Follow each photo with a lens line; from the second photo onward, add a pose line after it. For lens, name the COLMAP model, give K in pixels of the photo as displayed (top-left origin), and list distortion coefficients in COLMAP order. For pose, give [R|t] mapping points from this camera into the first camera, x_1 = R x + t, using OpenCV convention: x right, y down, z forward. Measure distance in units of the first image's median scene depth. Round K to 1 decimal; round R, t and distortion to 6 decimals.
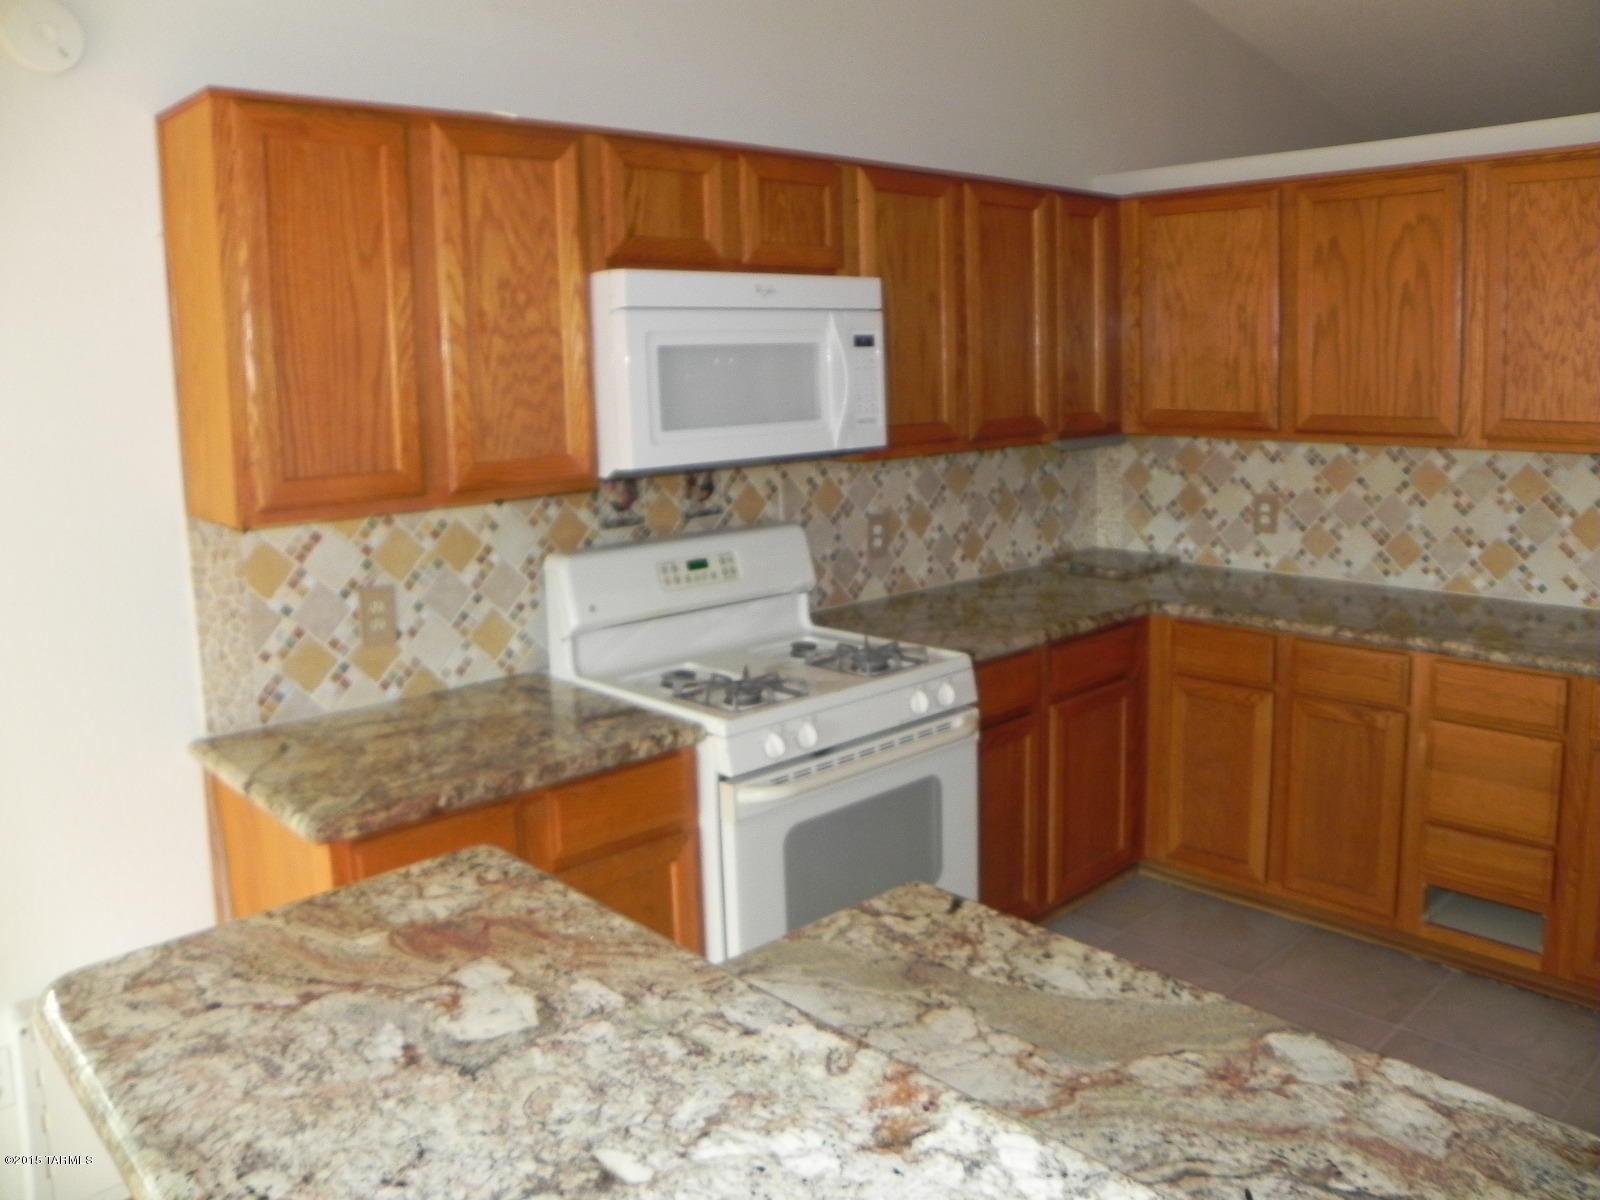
lens RADIAL K [[1259.3, 0, 844.8], [0, 1259.3, 527.3], [0, 0, 1]] dist [-0.149162, 0.081918]
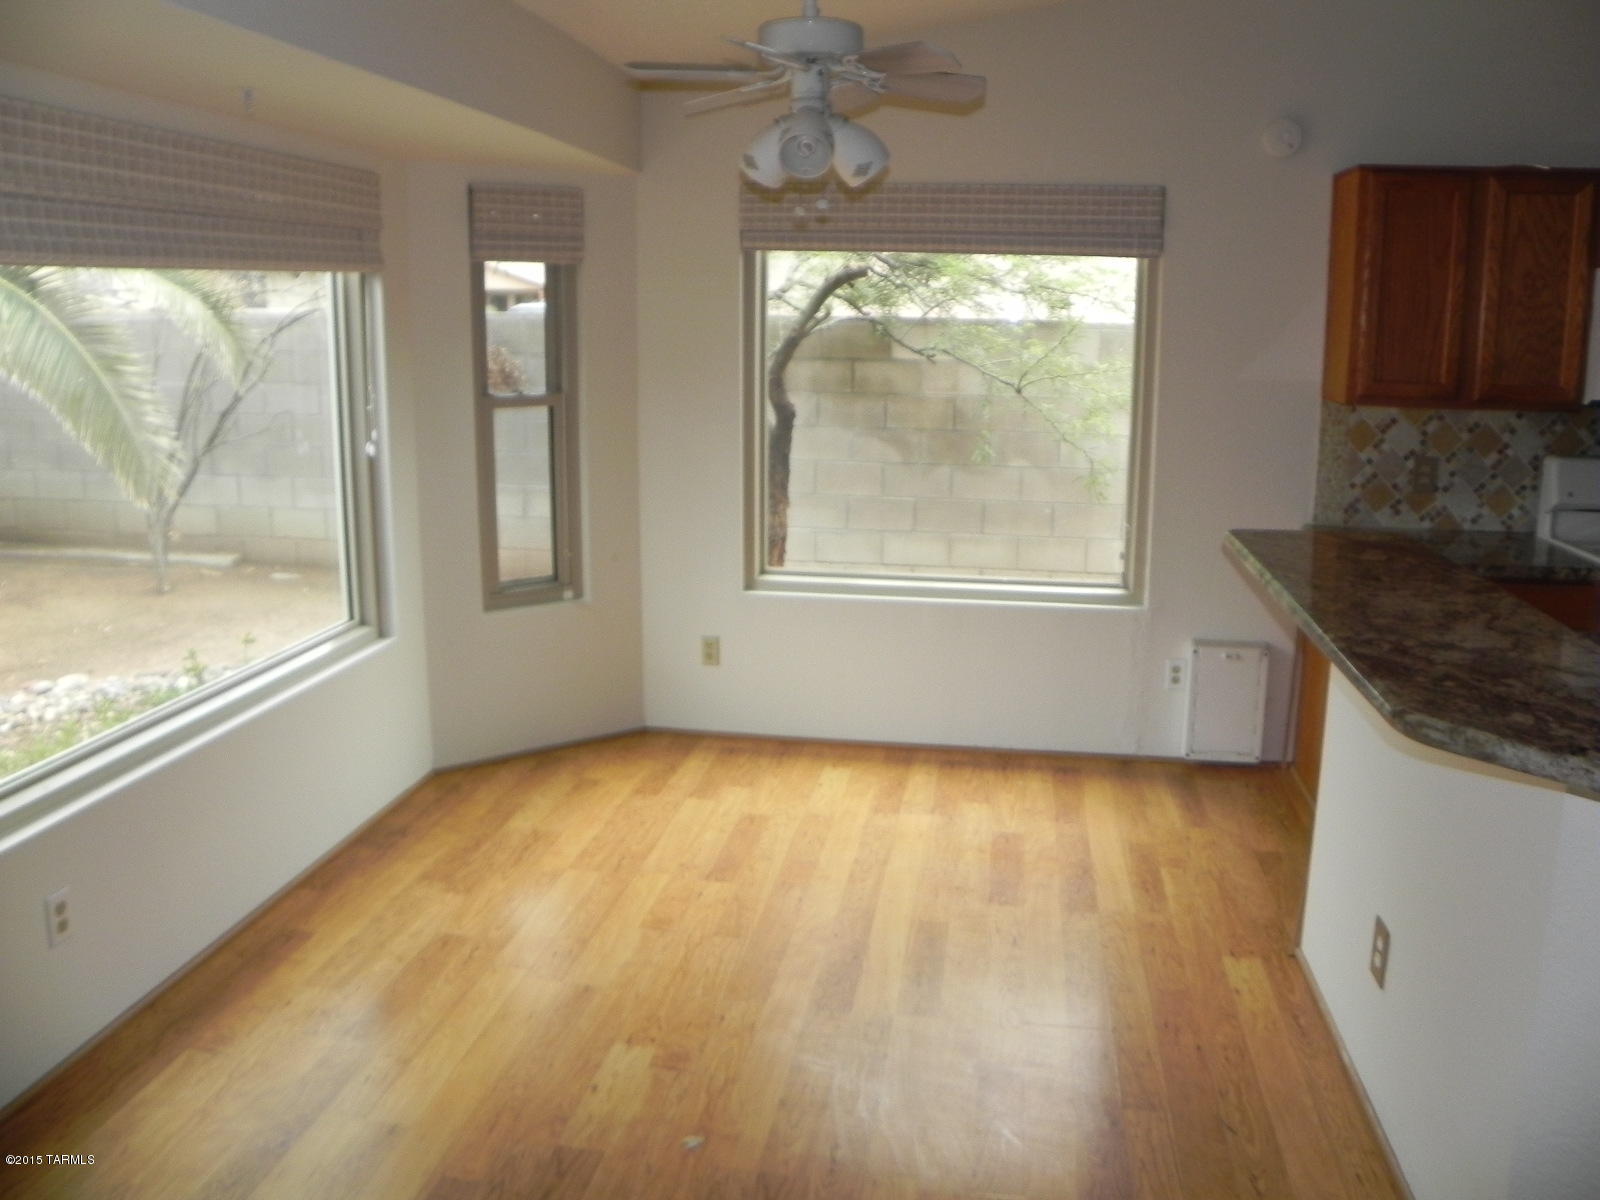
lens RADIAL K [[1259.3, 0, 827.6], [0, 1259.3, 530.4], [0, 0, 1]] dist [-0.149162, 0.081918]
pose [[0.608312, 0.164438, -0.776477, 0.390656], [-0.129616, 0.985751, 0.107212, 0.071528], [0.783043, 0.035426, 0.620958, -0.593147]]
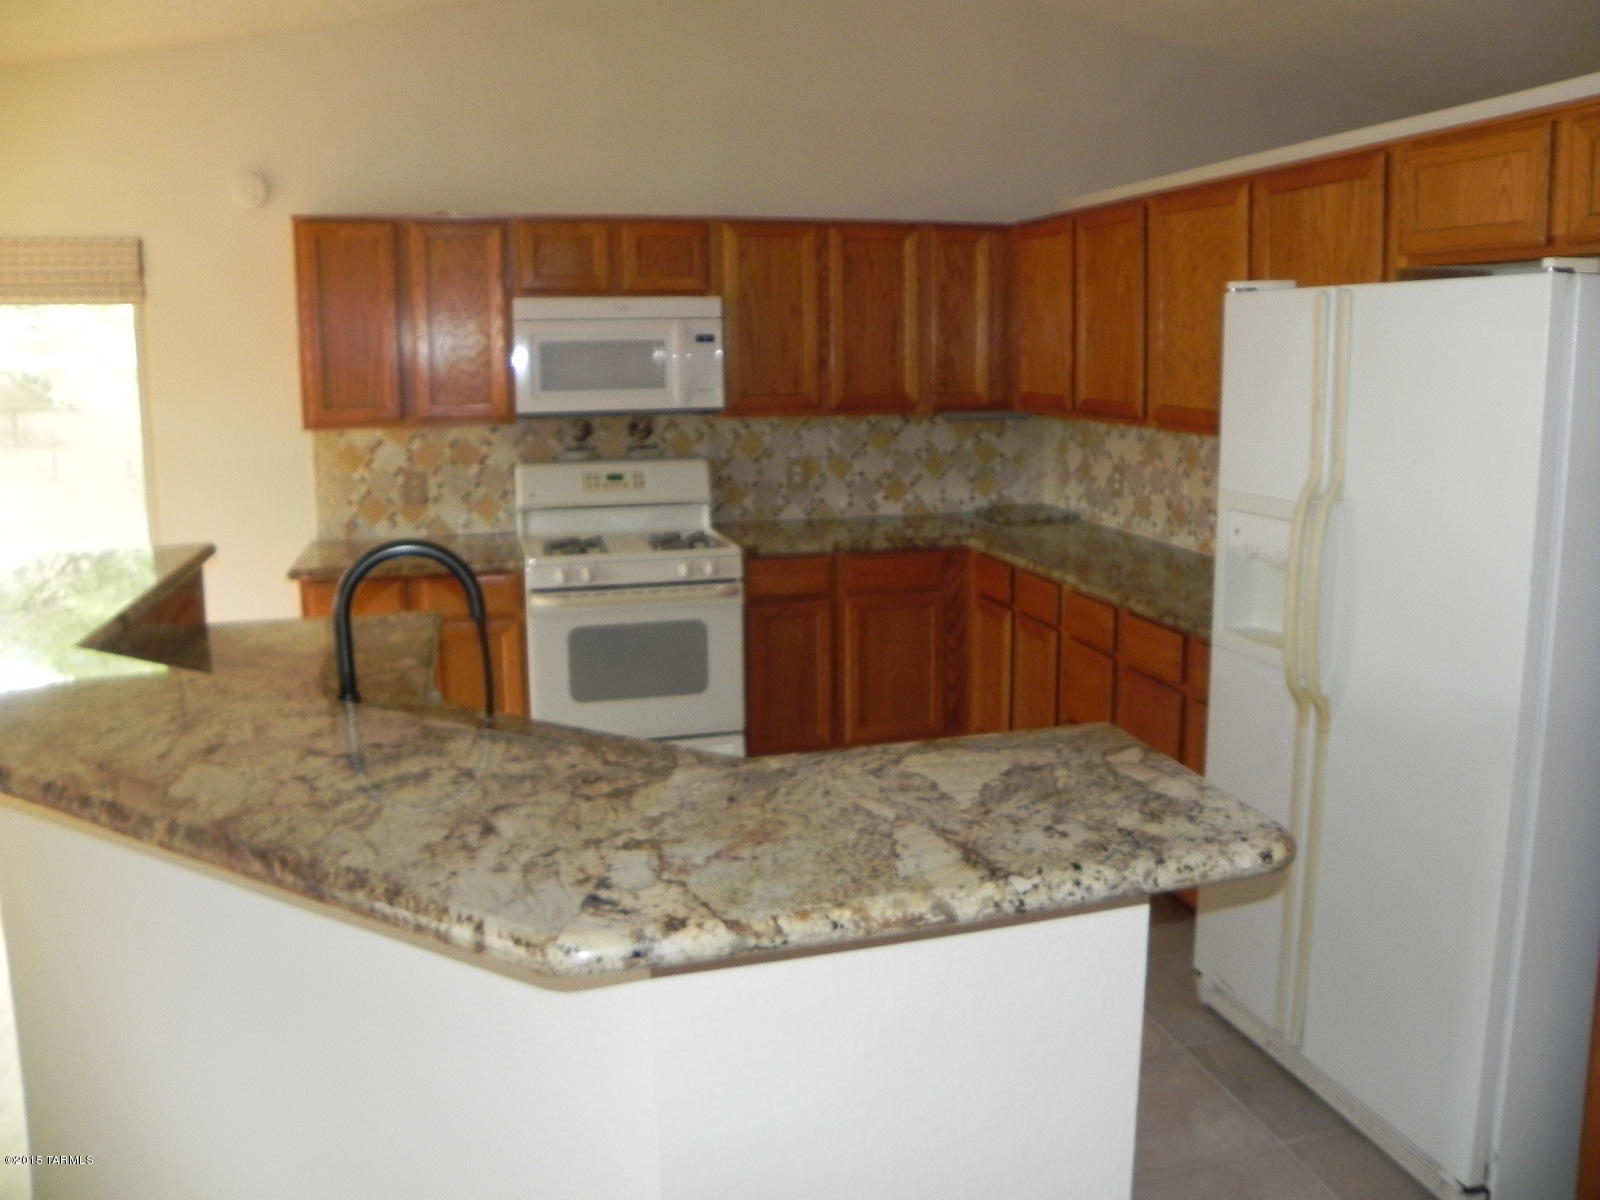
lens RADIAL K [[1259.3, 0, 839.7], [0, 1259.3, 526.1], [0, 0, 1]] dist [-0.149162, 0.081918]
pose [[0.883009, 0.082671, -0.462017, 0.985684], [-0.075368, 0.996566, 0.034277, 0.017523], [0.463265, 0.004555, 0.886208, -0.312396]]
